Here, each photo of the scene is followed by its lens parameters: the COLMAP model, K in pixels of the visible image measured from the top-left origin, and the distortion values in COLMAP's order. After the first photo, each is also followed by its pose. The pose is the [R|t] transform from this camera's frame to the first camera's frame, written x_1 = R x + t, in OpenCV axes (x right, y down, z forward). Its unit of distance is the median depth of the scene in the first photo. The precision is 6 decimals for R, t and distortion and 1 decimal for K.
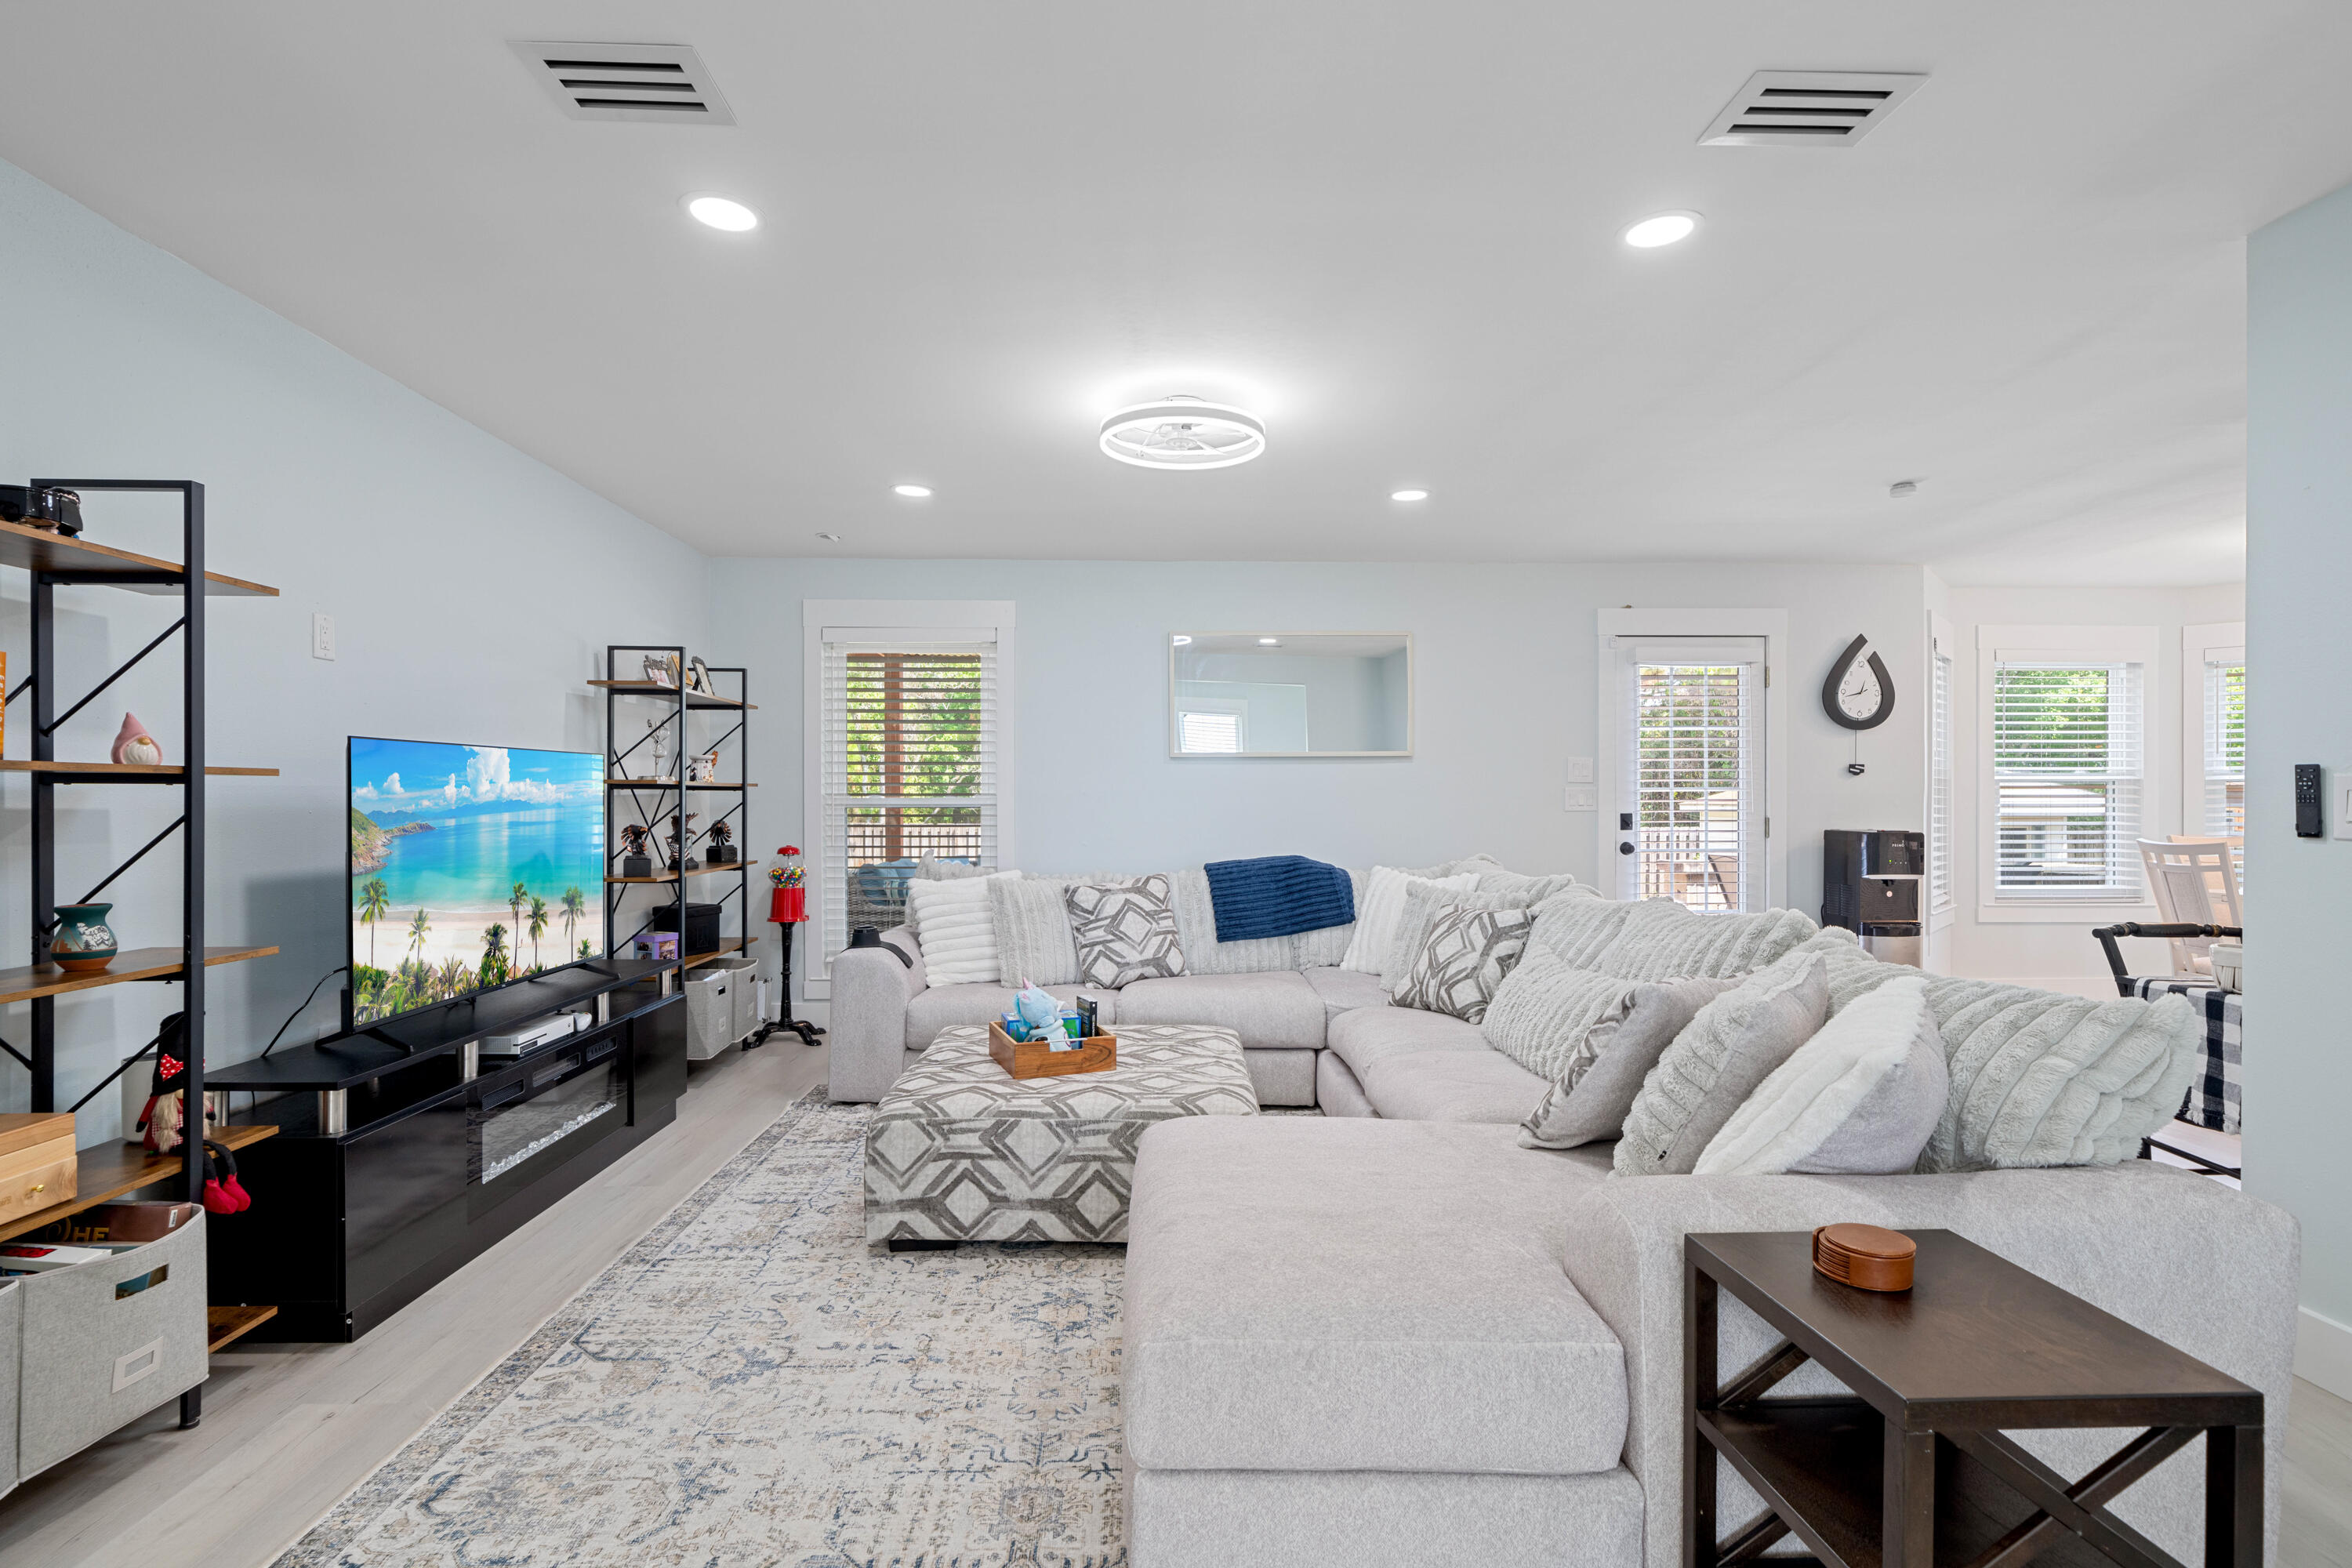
lens RADIAL K [[1092.2, 0, 1151.8], [0, 1092.2, 804.1], [0, 0, 1]] dist [0.000893, -0.000319]
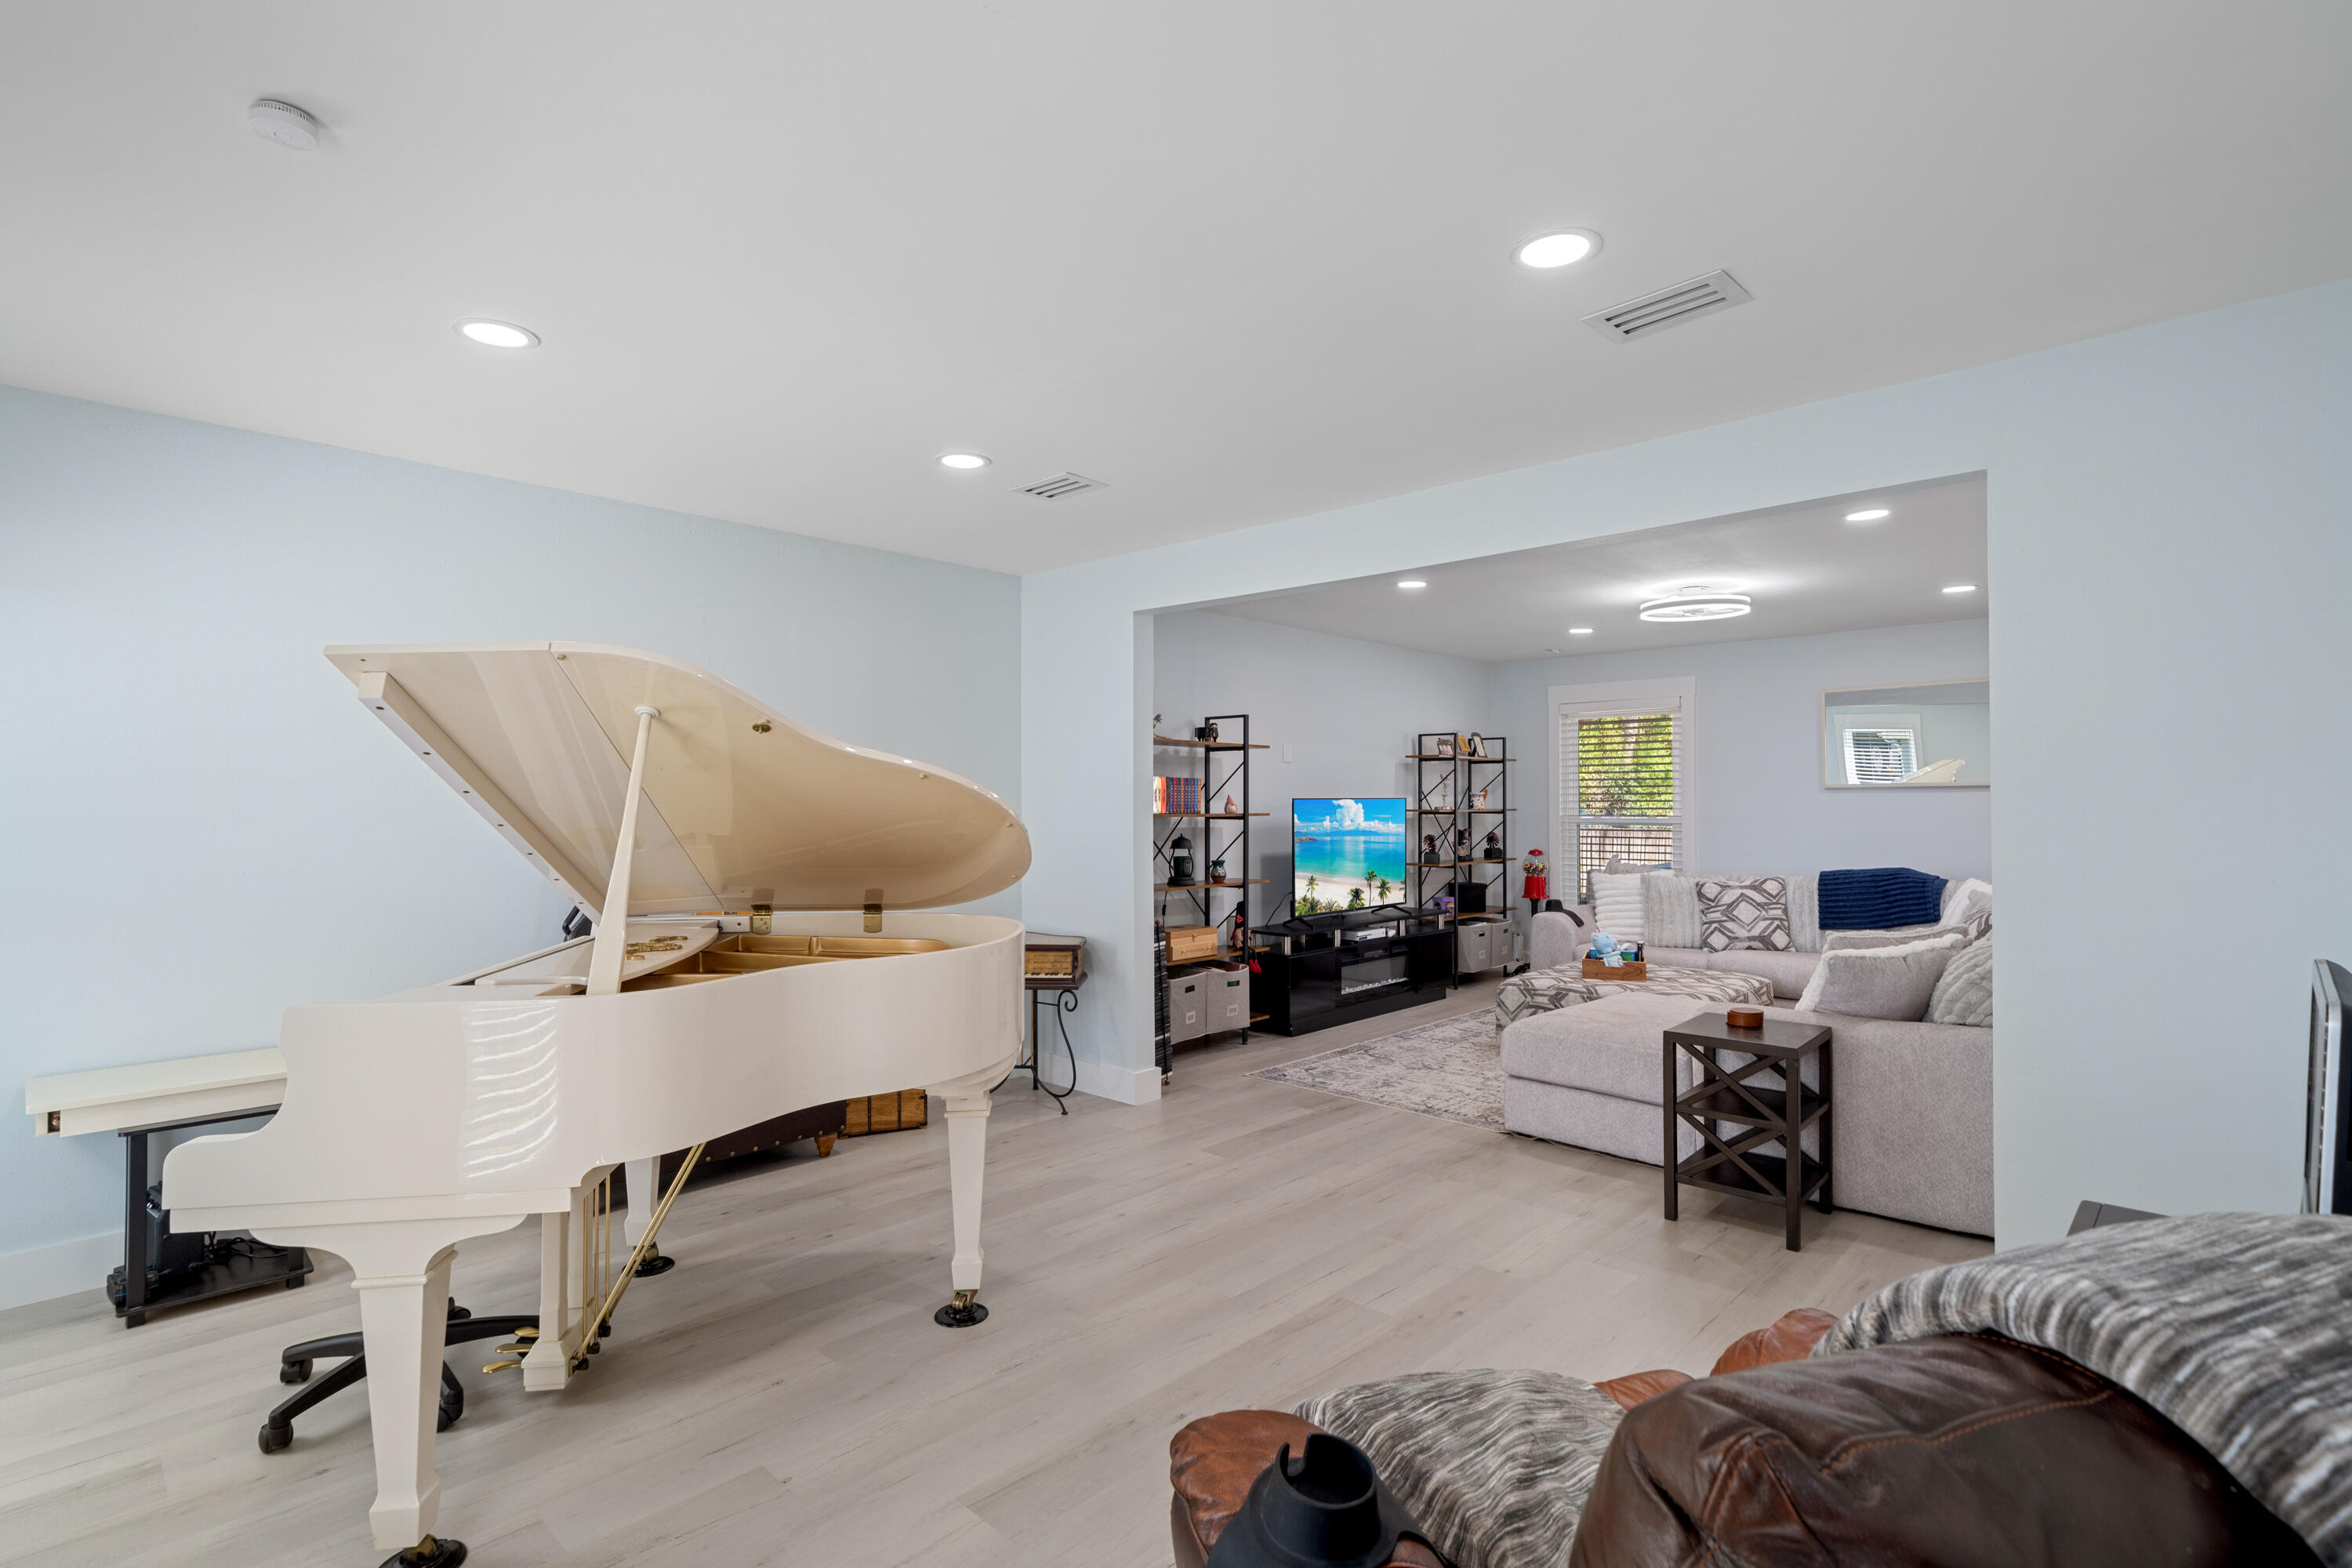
lens RADIAL K [[1113.3, 0, 1176.0], [0, 1113.3, 784.0], [0, 0, 1]] dist [0.002051, 0.000221]
pose [[0.711411, -0.013601, -0.702644, 0.713630], [-0.001804, 0.999774, -0.021179, -0.033877], [0.702774, 0.016335, 0.711226, -0.824009]]
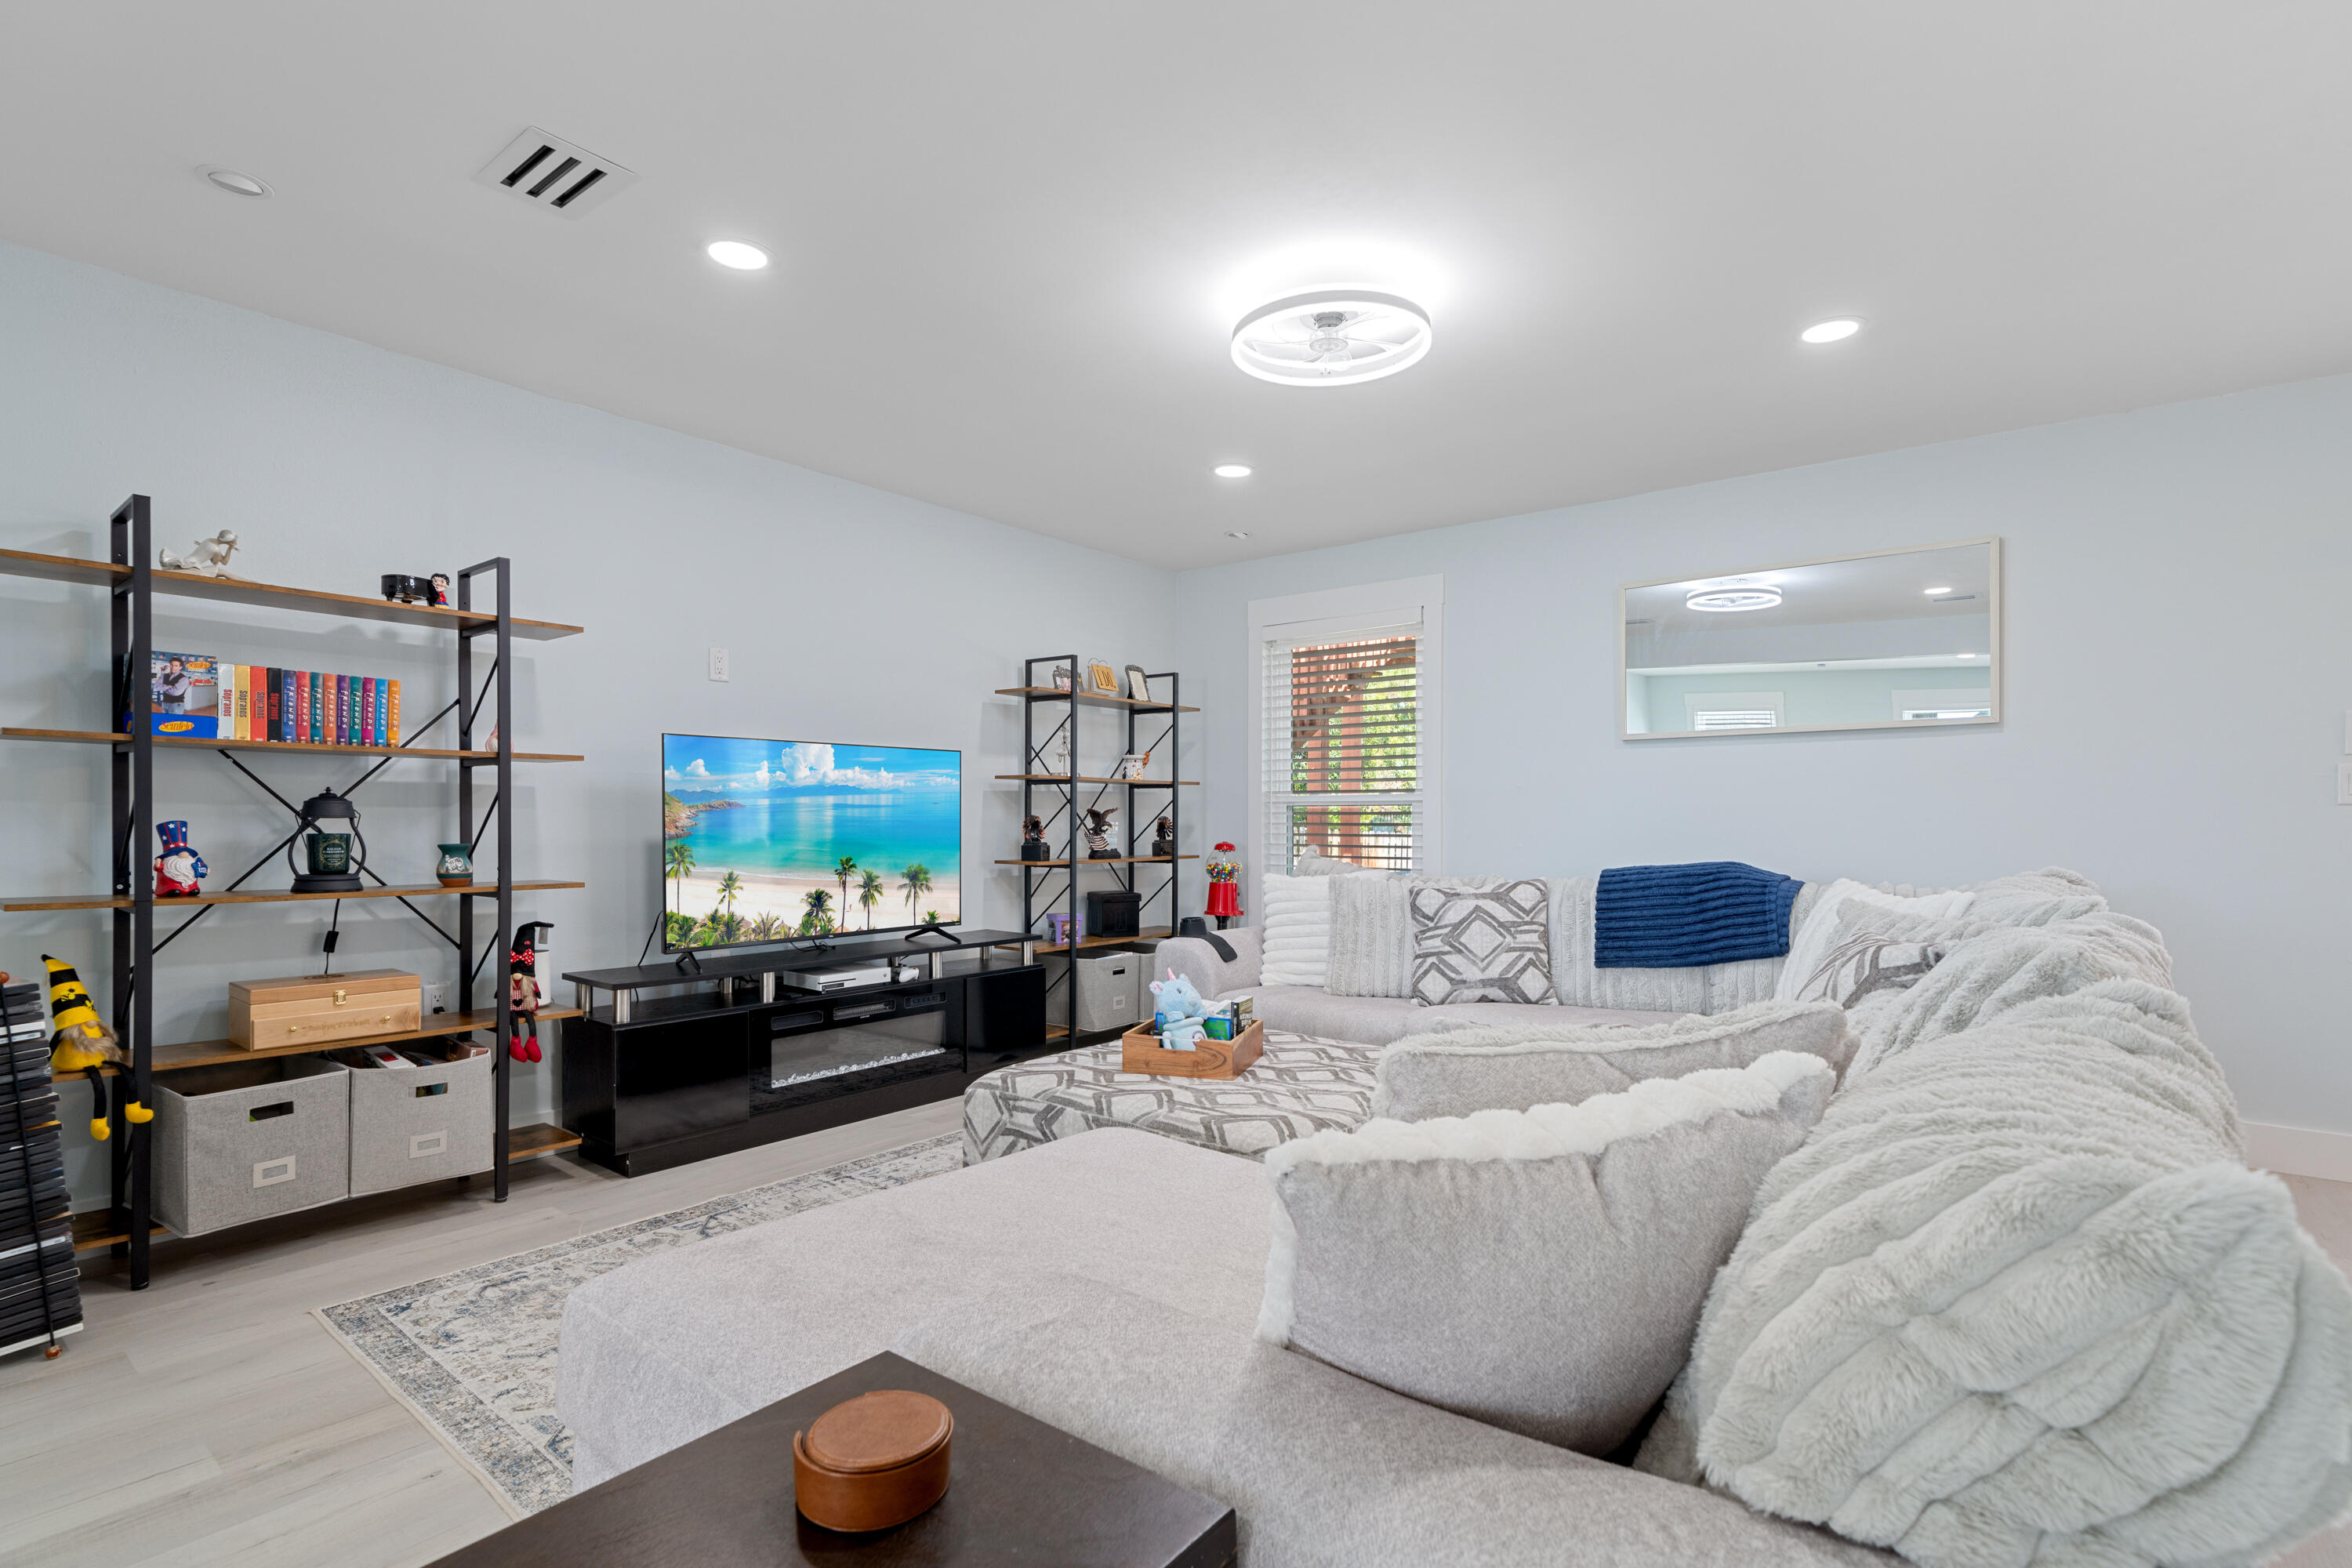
lens RADIAL K [[1106.4, 0, 1182.3], [0, 1106.4, 822.1], [0, 0, 1]] dist [0.002486, 0.000537]
pose [[0.769478, 0.002728, -0.638668, 0.525985], [-0.006116, 0.999976, -0.003098, 0.039999], [0.638644, 0.006290, 0.769477, 0.298825]]
